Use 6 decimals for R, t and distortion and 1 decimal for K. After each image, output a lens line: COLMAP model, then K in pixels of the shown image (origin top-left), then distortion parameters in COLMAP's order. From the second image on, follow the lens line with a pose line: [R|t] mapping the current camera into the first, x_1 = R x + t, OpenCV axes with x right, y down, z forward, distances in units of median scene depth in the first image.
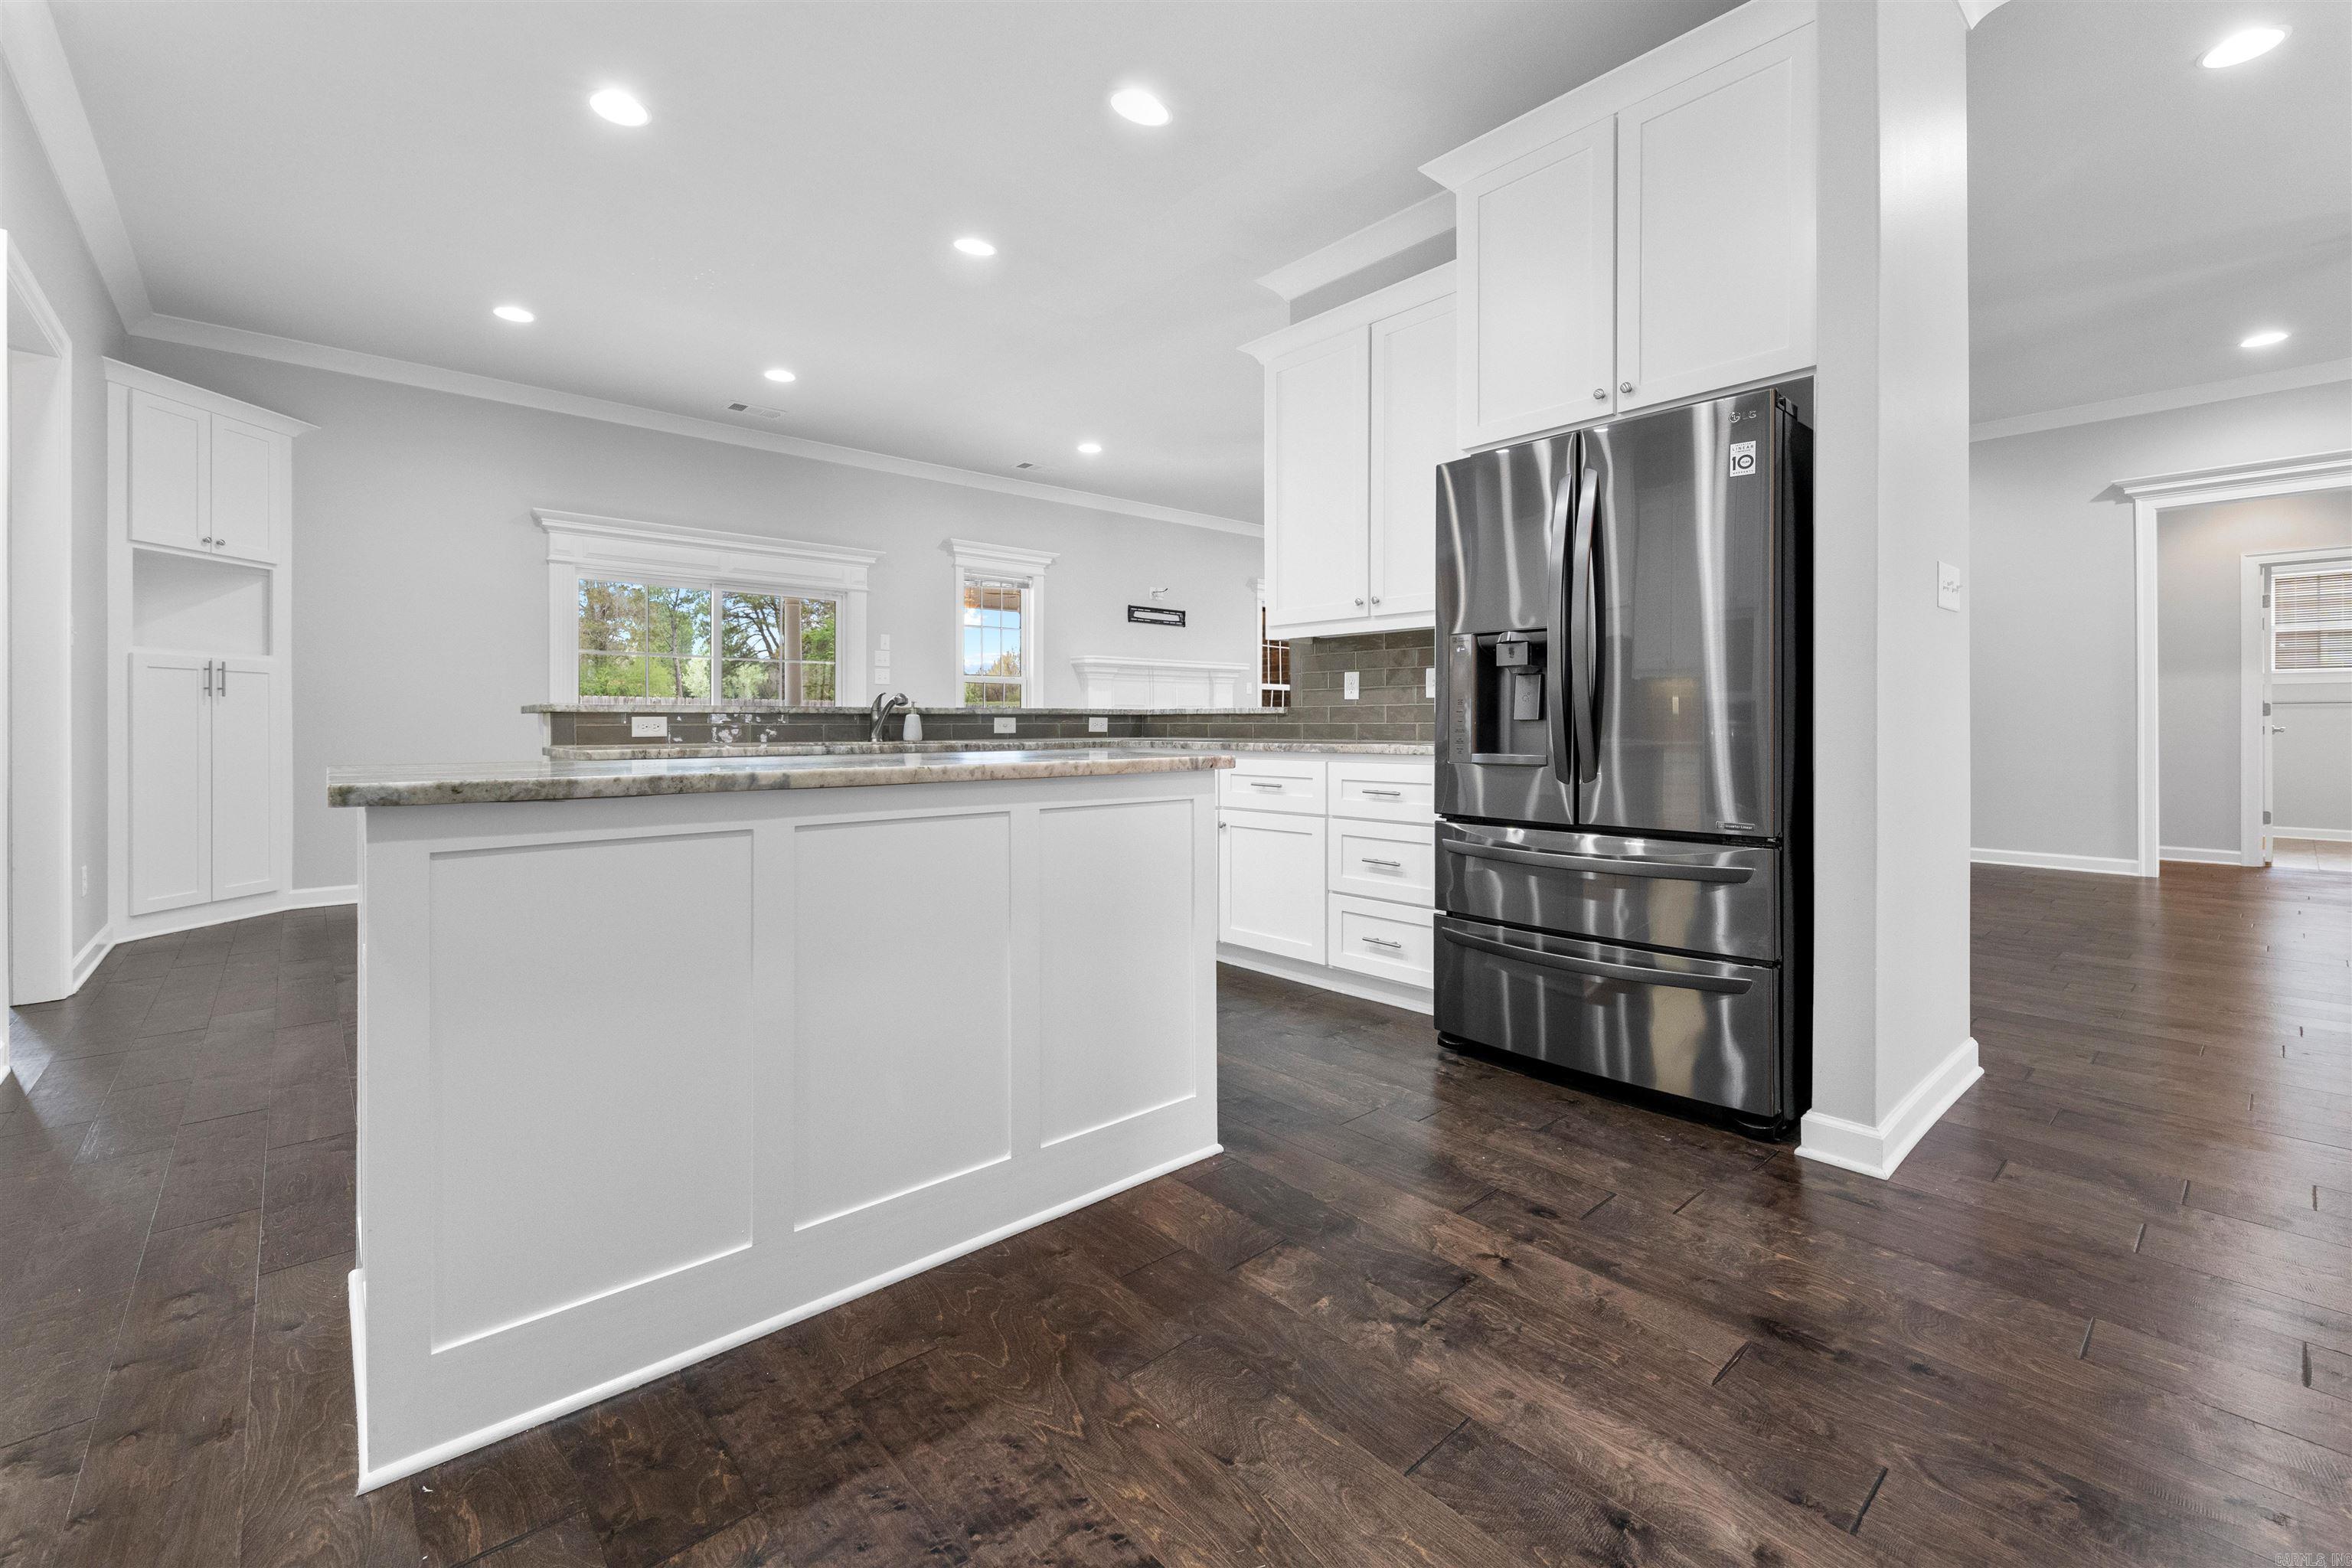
lens RADIAL K [[981.6, 0, 1150.8], [0, 981.6, 721.2], [0, 0, 1]] dist [0.001439, 0.000091]
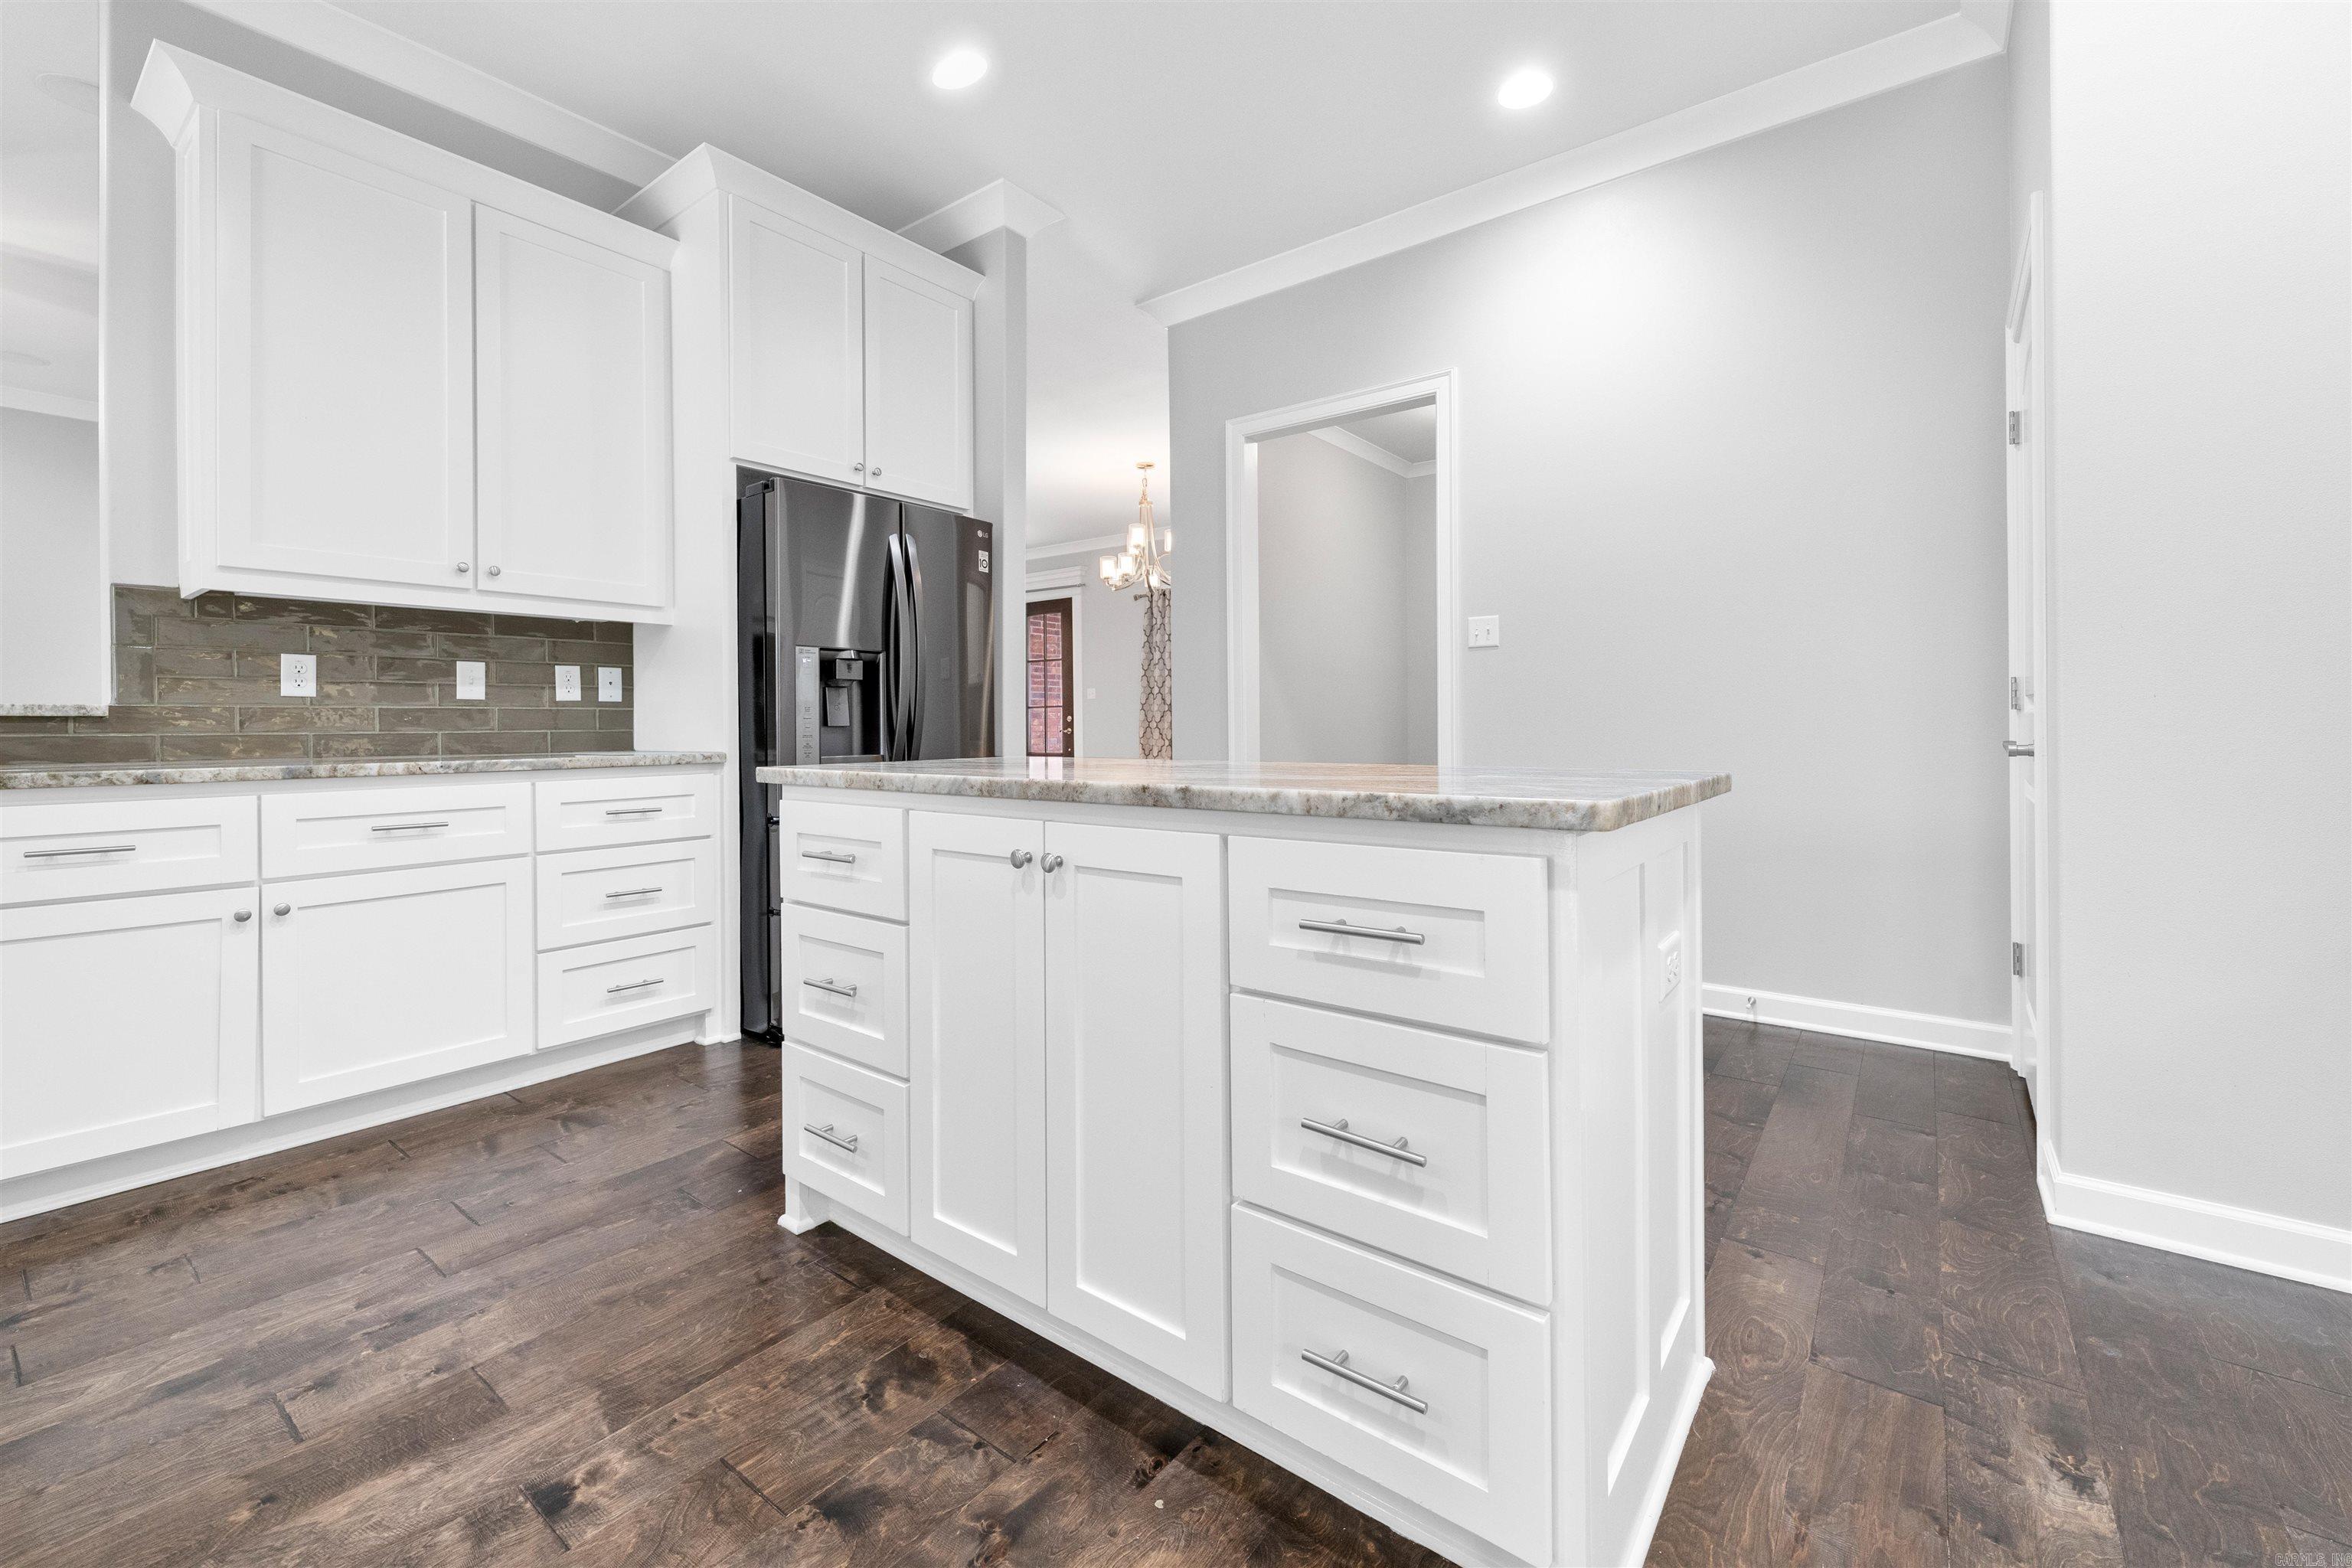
lens RADIAL K [[971.3, 0, 1171.4], [0, 971.3, 727.5], [0, 0, 1]] dist [-0.001259, -0.000577]
pose [[-0.198607, 0.001953, 0.980077, -0.479813], [0.005938, 0.999982, -0.000789, 0.001949], [-0.980061, 0.005663, -0.198615, 0.489848]]
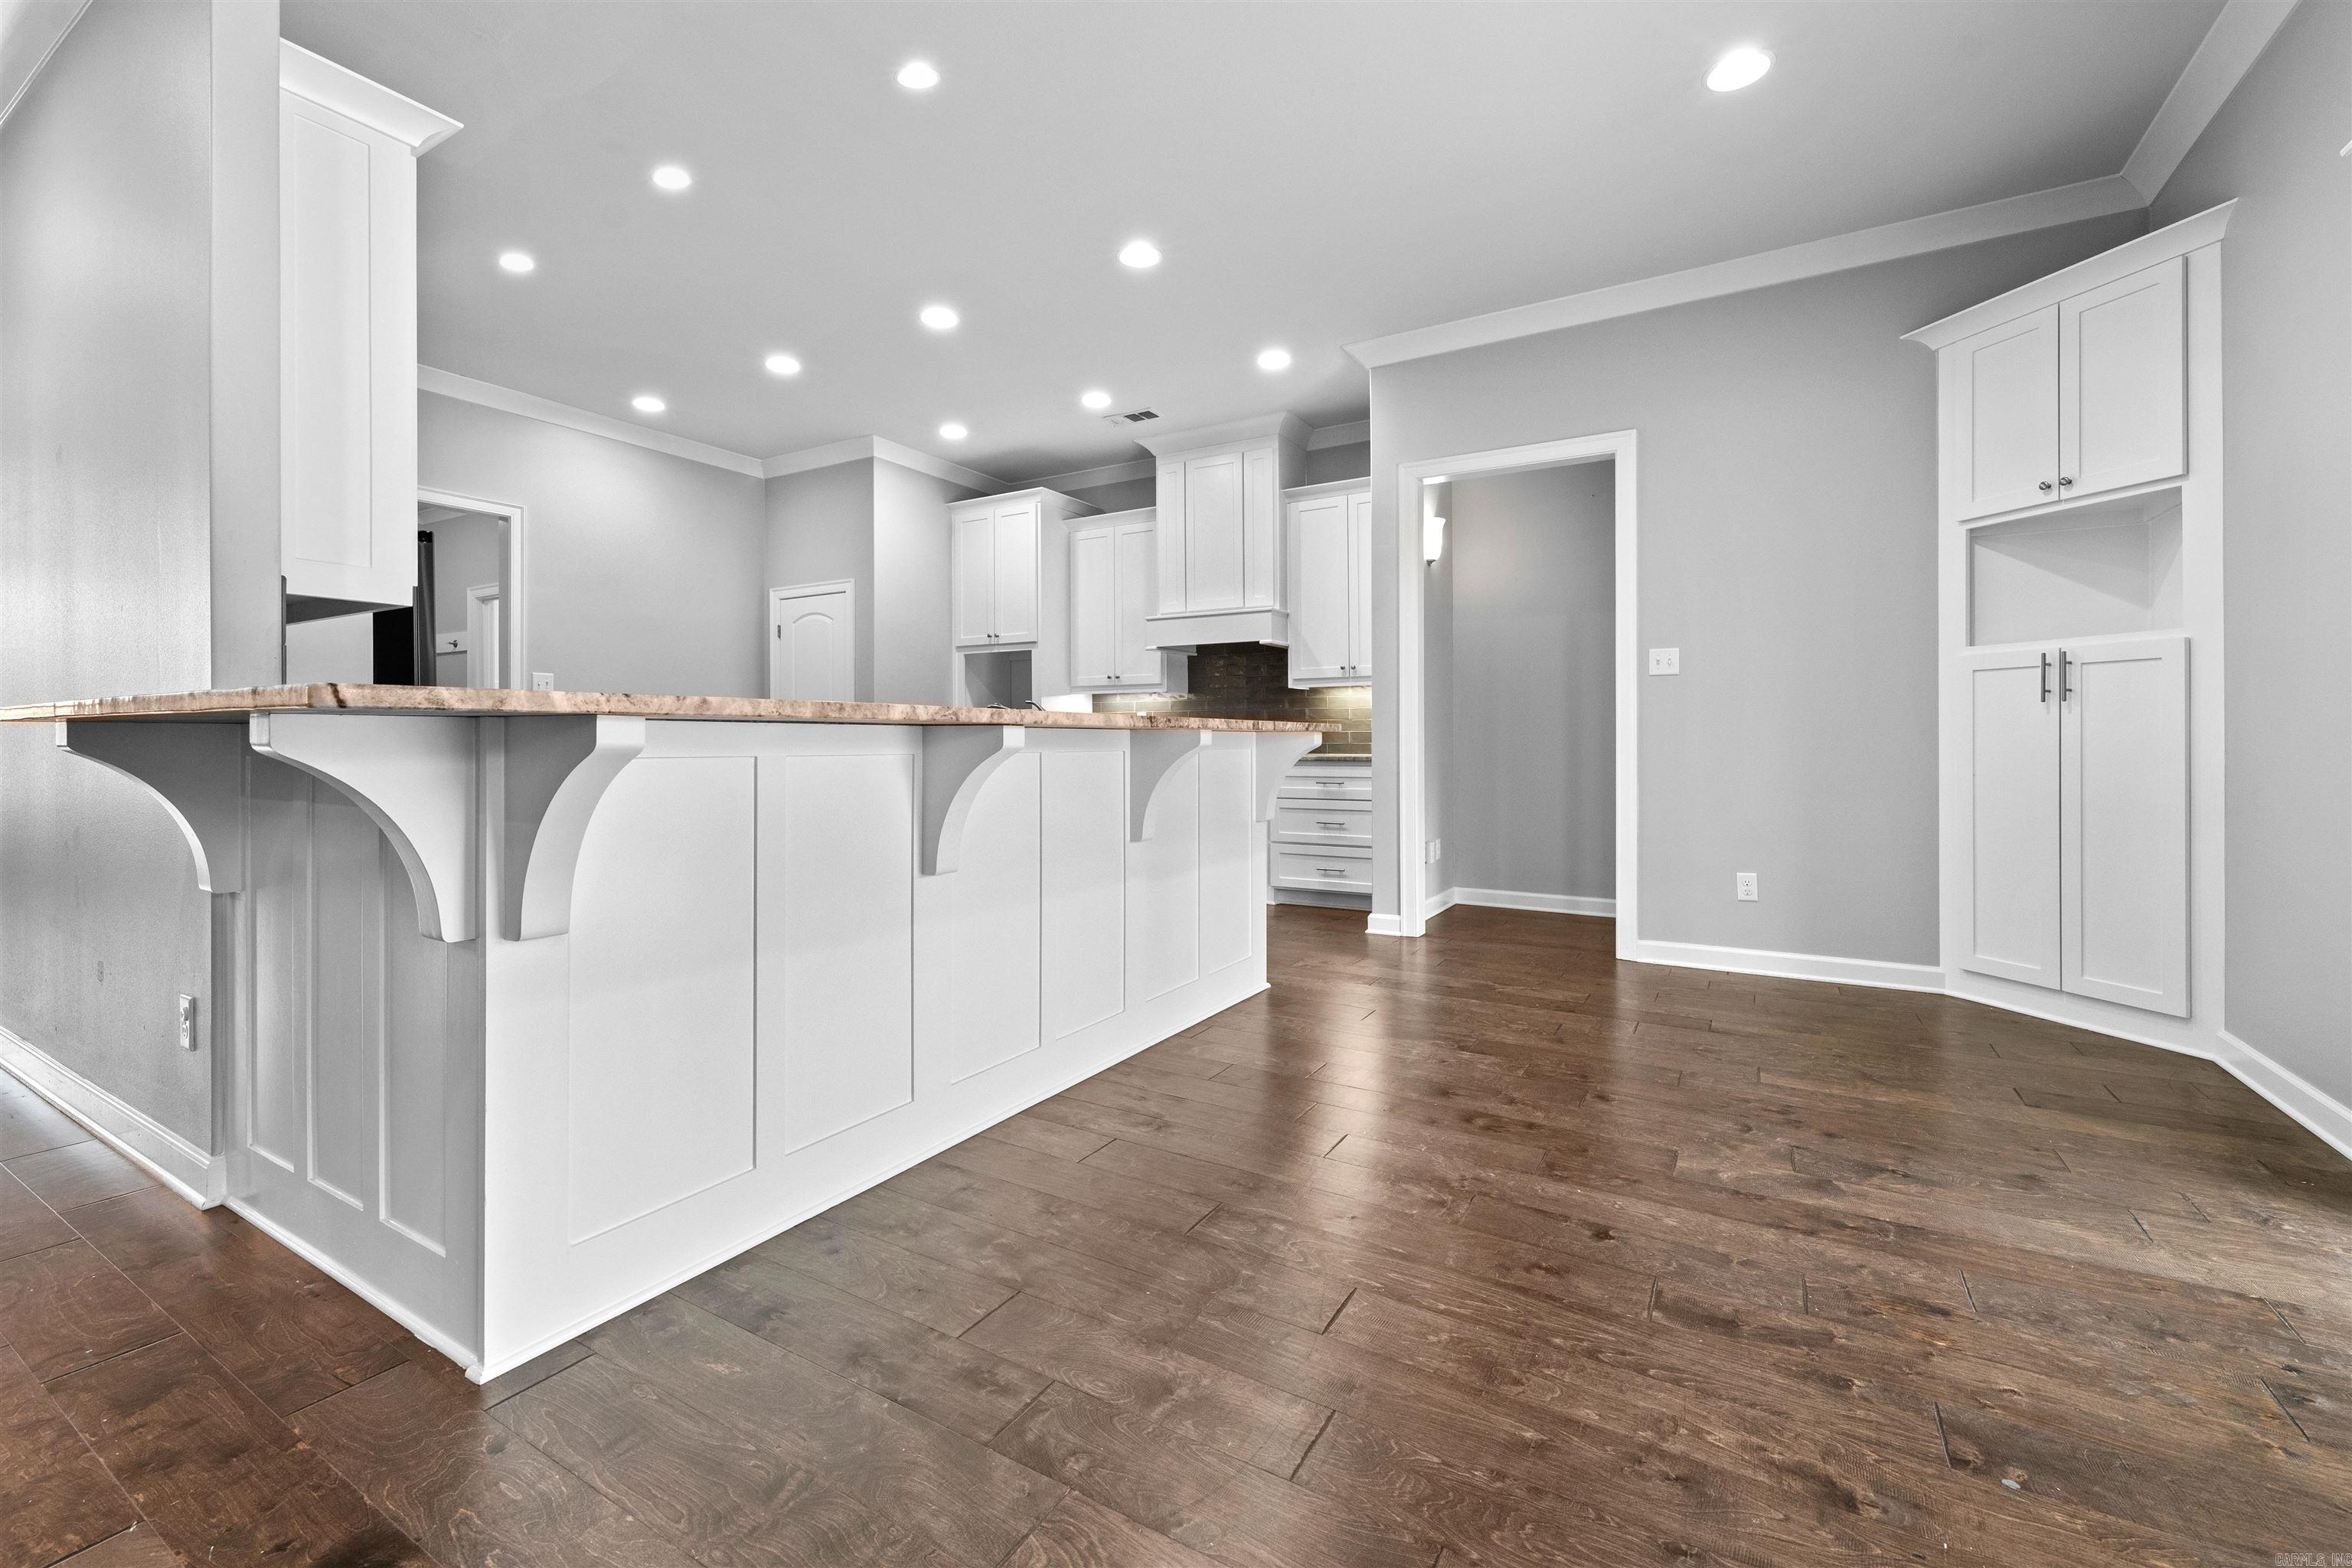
lens RADIAL K [[979.8, 0, 1157.8], [0, 979.8, 744.2], [0, 0, 1]] dist [0.000979, 0.000250]
pose [[-0.952090, 0.003418, -0.305798, -0.119206], [0.003053, 0.999994, 0.001672, 0.002210], [0.305802, 0.000659, -0.952095, 1.498762]]
